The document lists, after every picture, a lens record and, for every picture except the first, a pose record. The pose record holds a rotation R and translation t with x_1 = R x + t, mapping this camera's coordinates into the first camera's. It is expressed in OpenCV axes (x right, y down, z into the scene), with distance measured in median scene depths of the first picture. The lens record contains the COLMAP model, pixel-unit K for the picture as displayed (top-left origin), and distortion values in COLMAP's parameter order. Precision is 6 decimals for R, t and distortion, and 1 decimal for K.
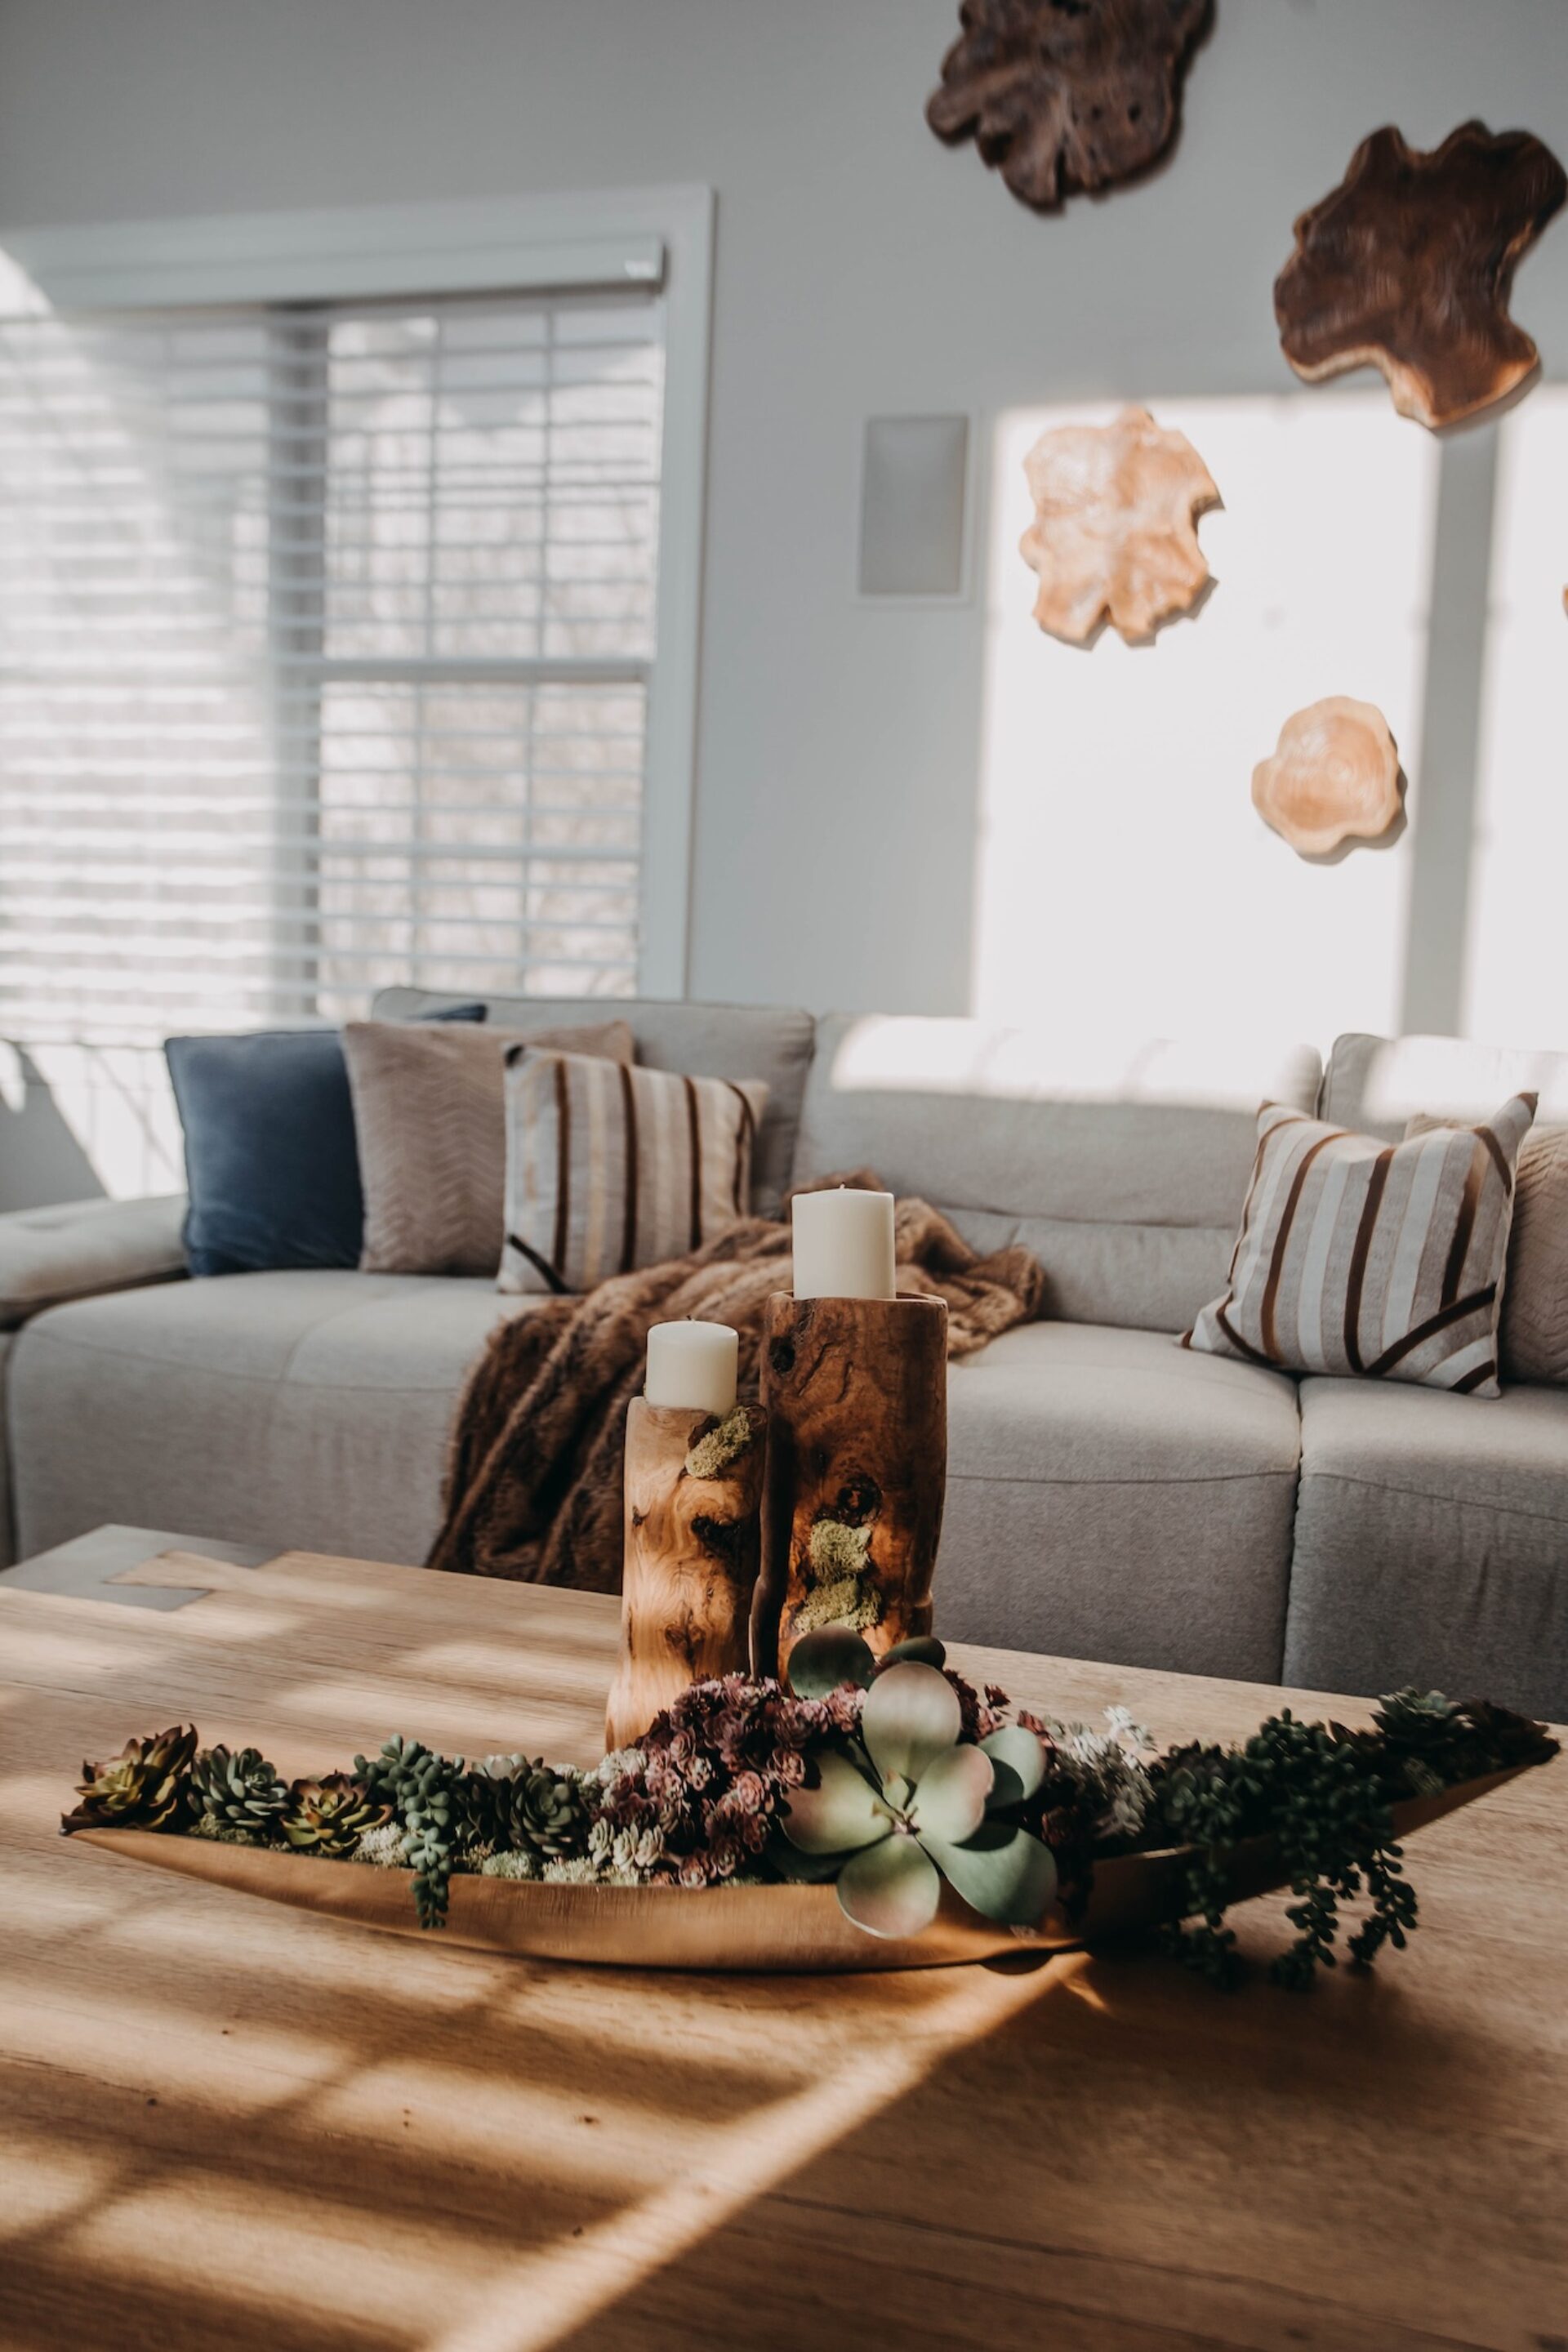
lens RADIAL K [[1845.3, 0, 780.4], [0, 1845.3, 1160.6], [0, 0, 1]] dist [0.005955, 0.004209]
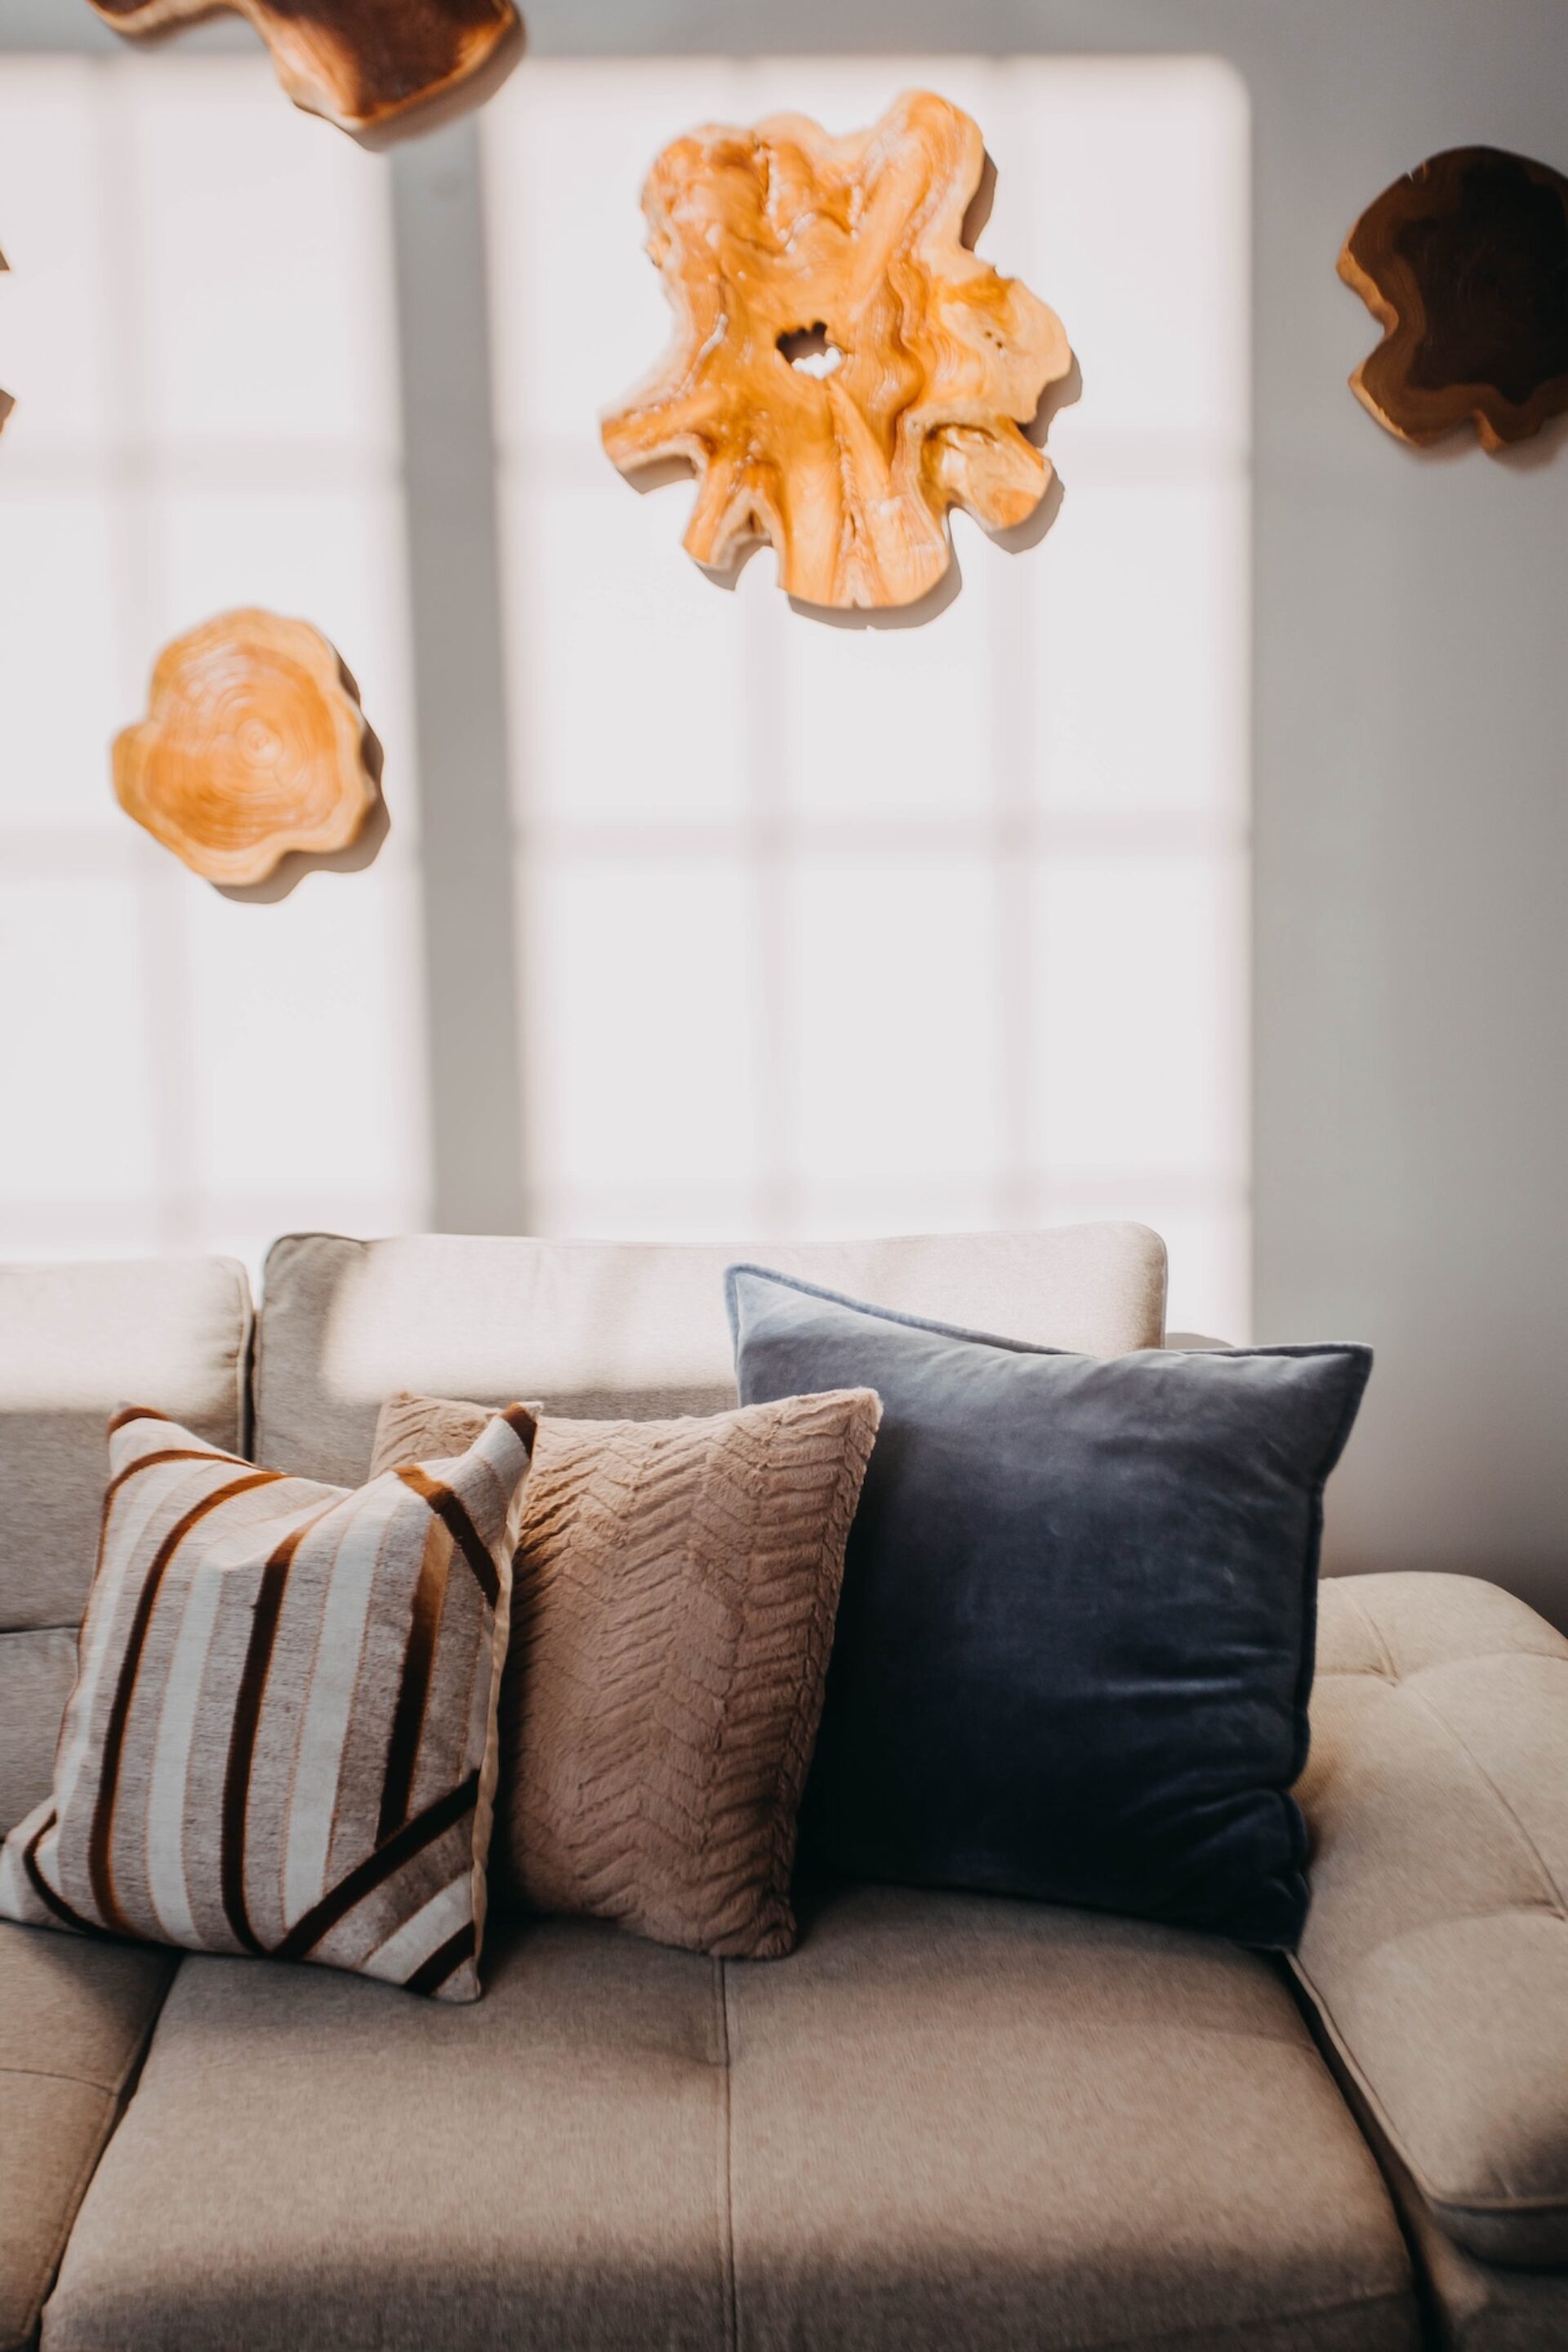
lens RADIAL K [[2830.0, 0, 784.9], [0, 2830.0, 1177.6], [0, 0, 1]] dist [0.000189, 0.000000]
pose [[0.948437, -0.105345, 0.298949, 0.223298], [0.081984, 0.992591, 0.089672, -0.175985], [-0.306180, -0.060539, 0.950047, 0.145519]]
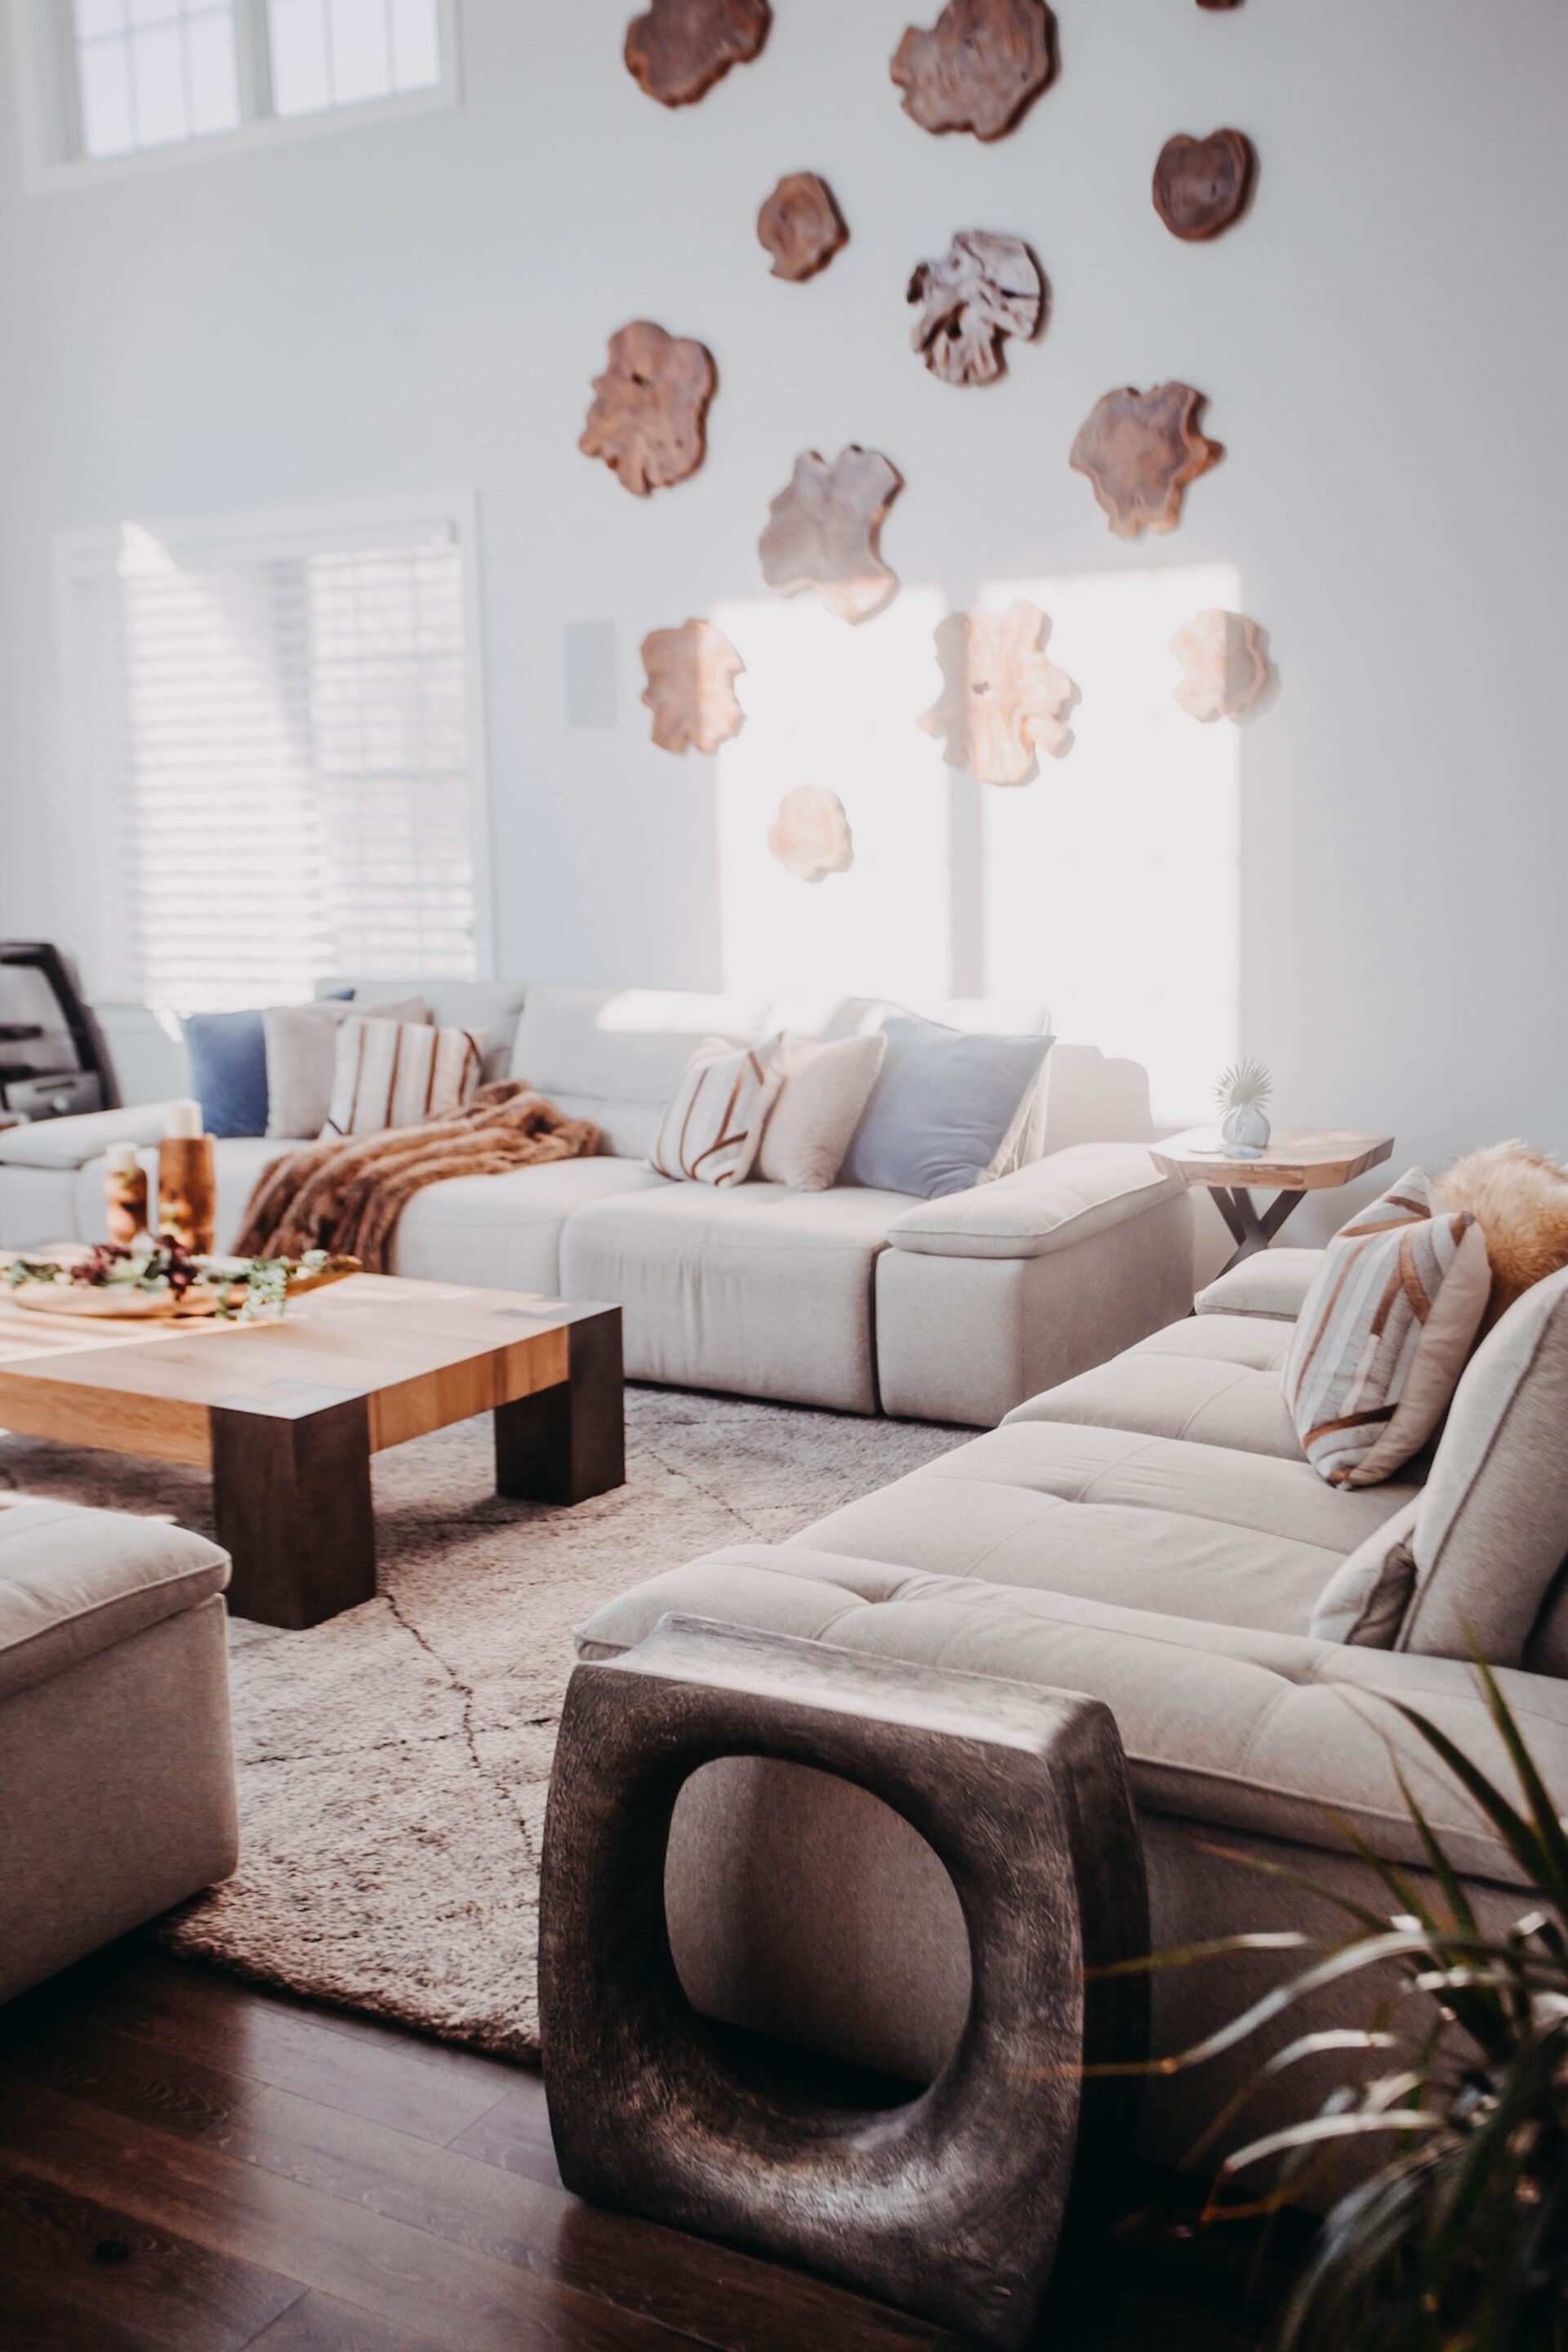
lens RADIAL K [[2205.2, 0, 787.8], [0, 2205.2, 1181.6], [0, 0, 1]] dist [0.004424, 0.000000]
pose [[0.964685, -0.019088, -0.262714, 0.988633], [0.038391, 0.996910, 0.068538, -0.036470], [0.260594, -0.076203, 0.962436, -1.180999]]
